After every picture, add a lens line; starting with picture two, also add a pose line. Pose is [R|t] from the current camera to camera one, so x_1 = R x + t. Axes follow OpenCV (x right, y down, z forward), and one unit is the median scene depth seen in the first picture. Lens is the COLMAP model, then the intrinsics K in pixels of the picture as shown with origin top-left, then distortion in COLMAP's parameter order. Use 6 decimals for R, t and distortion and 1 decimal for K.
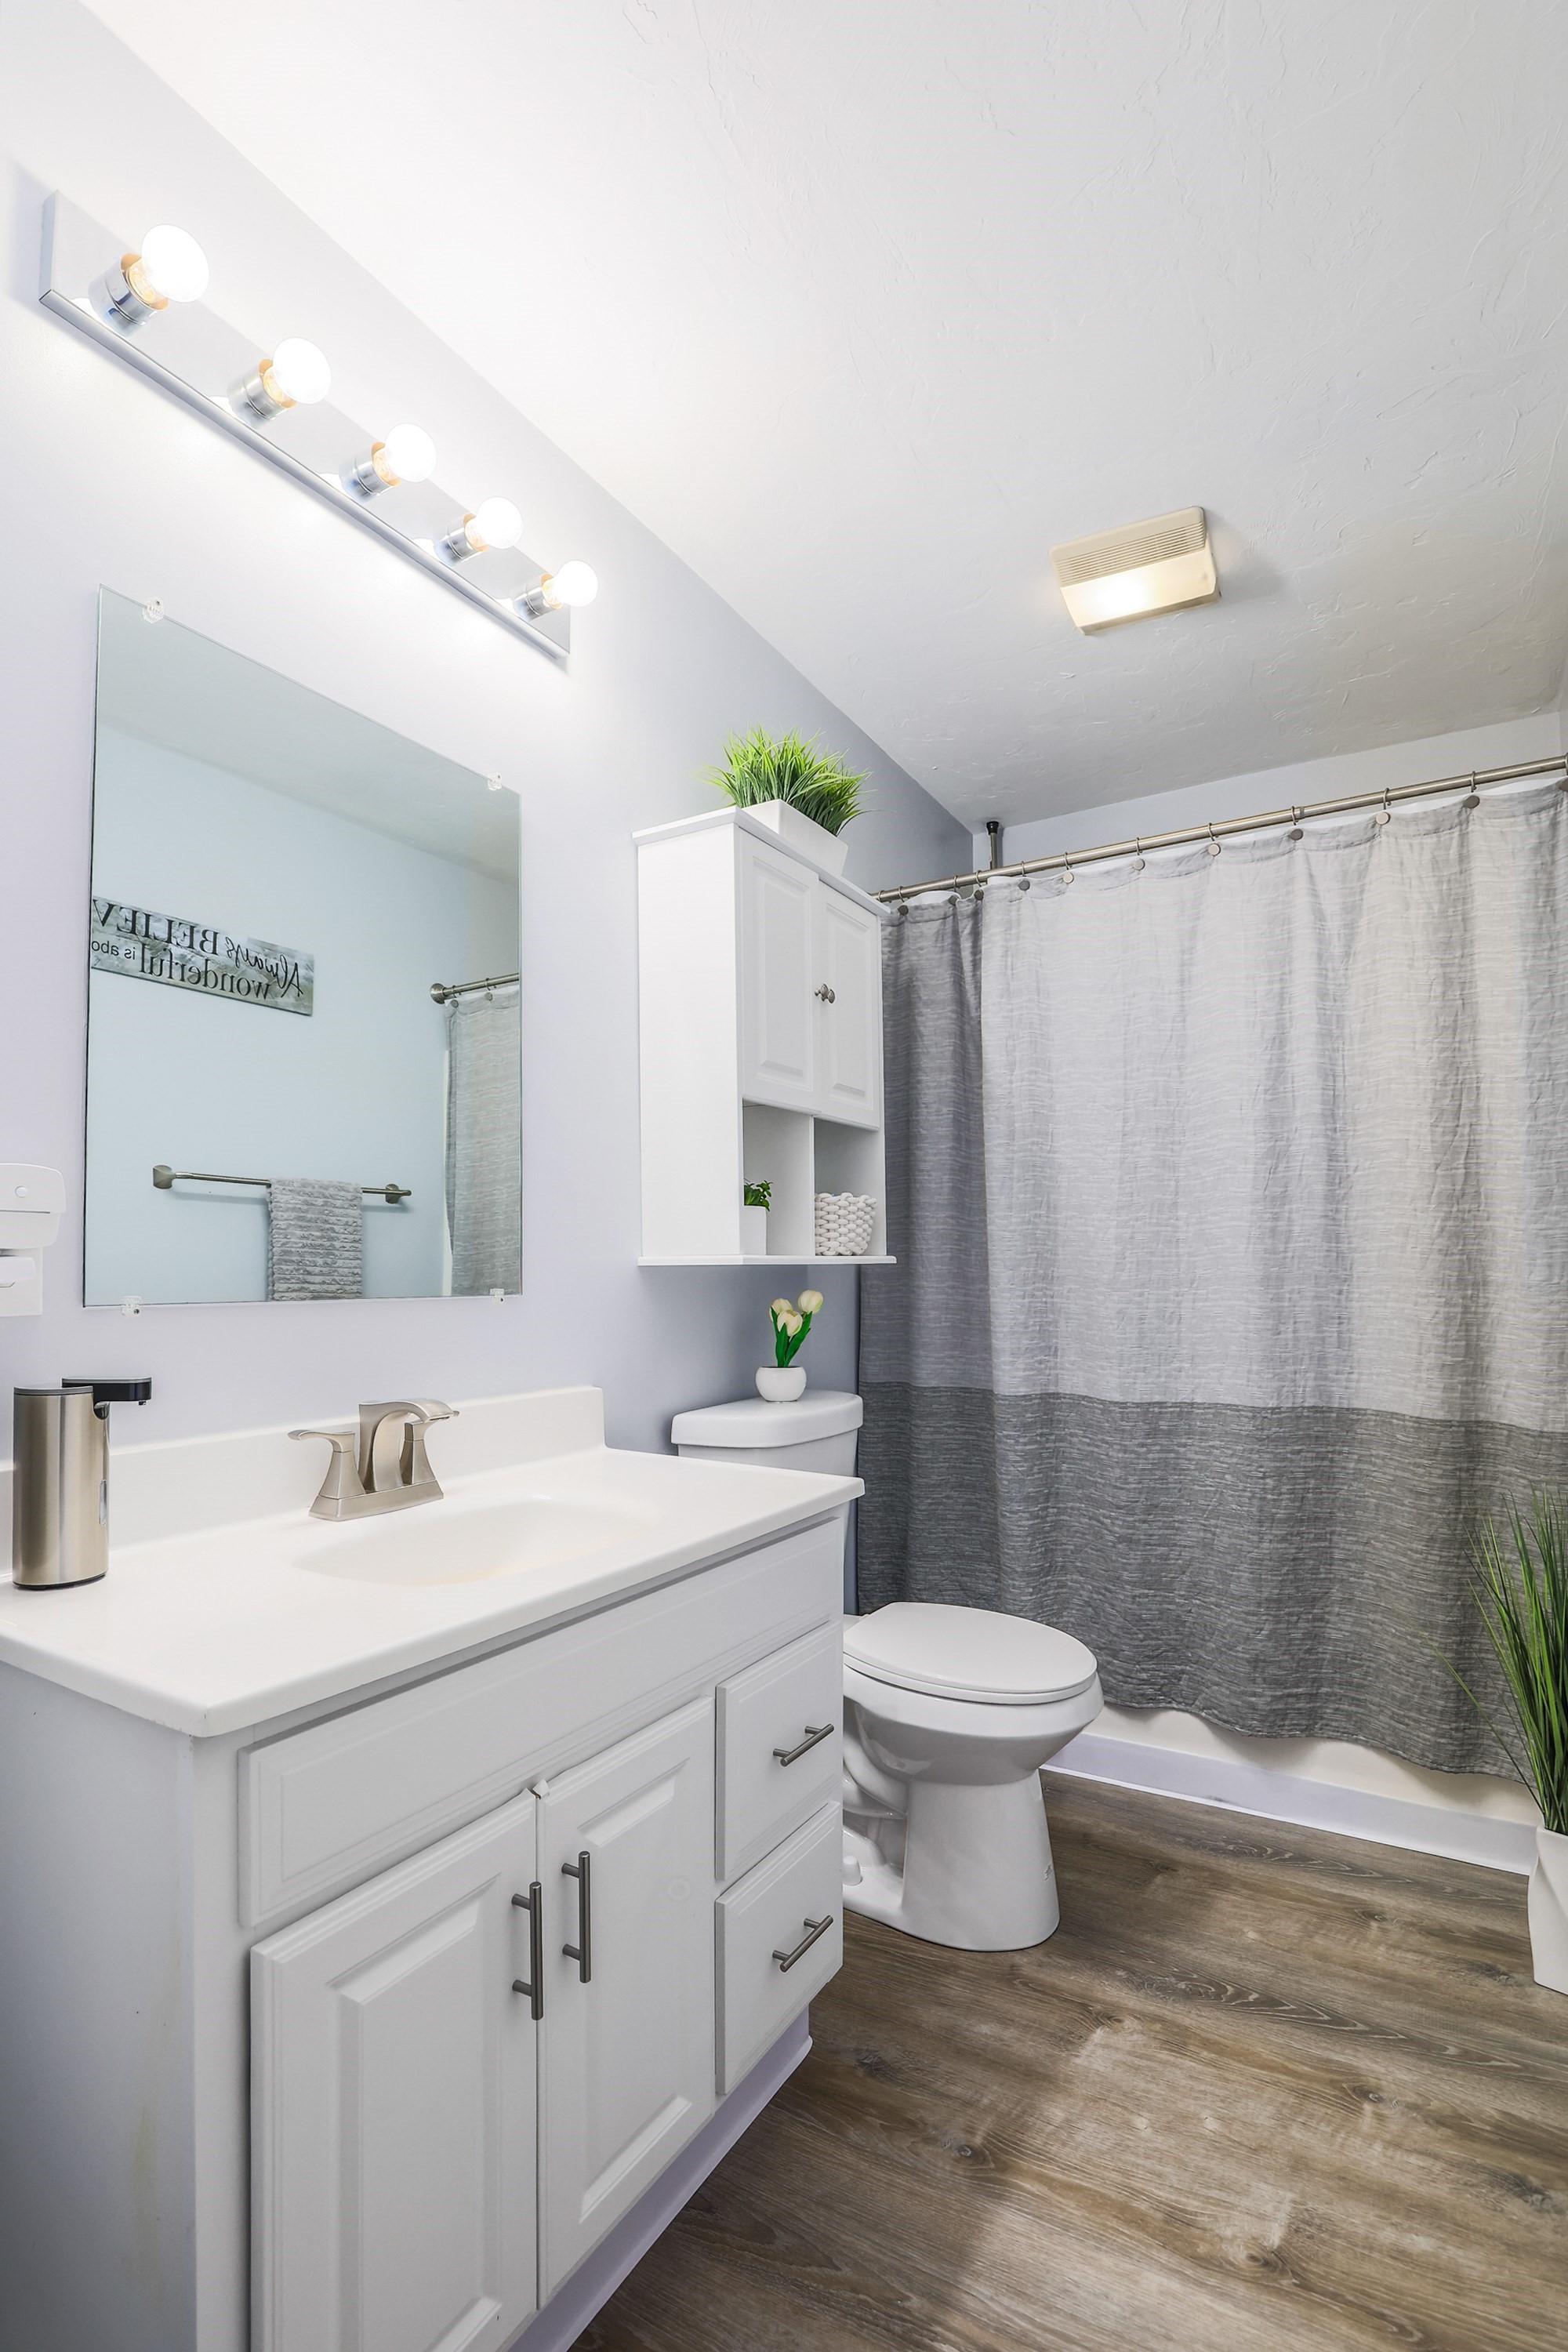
lens RADIAL K [[1104.7, 0, 750.7], [0, 1104.7, 1237.8], [0, 0, 1]] dist [-0.003490, -0.000879]
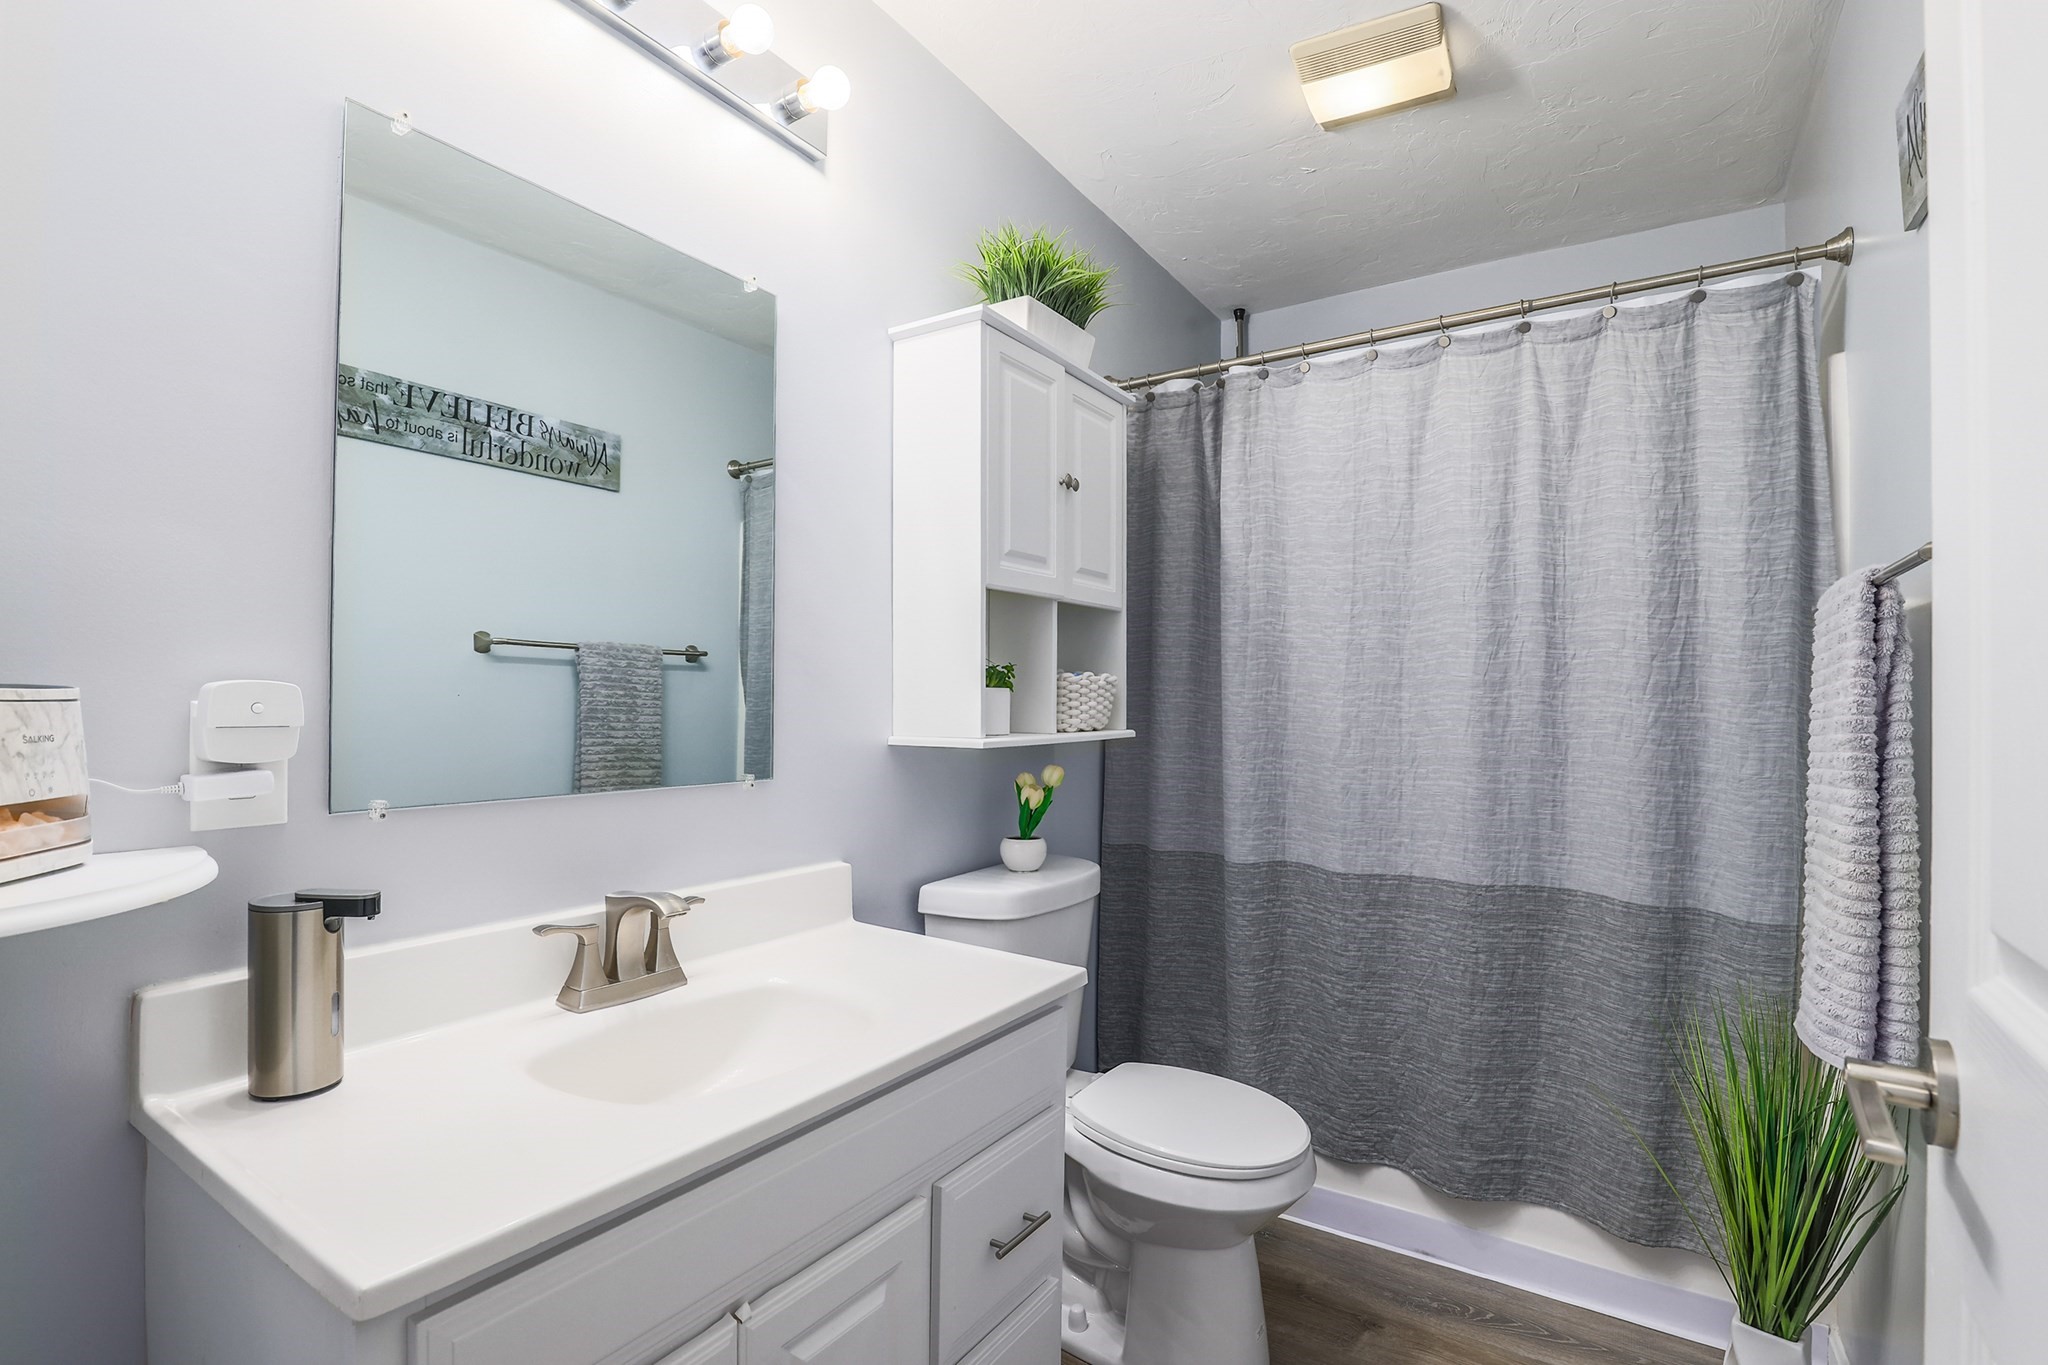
lens RADIAL K [[959.9, 0, 1011.8], [0, 959.9, 712.8], [0, 0, 1]] dist [-0.008856, 0.000936]
pose [[0.999661, 0.002752, -0.025901, 0.040102], [-0.001519, 0.998869, 0.047529, -0.049058], [0.026002, -0.047473, 0.998534, 0.078091]]
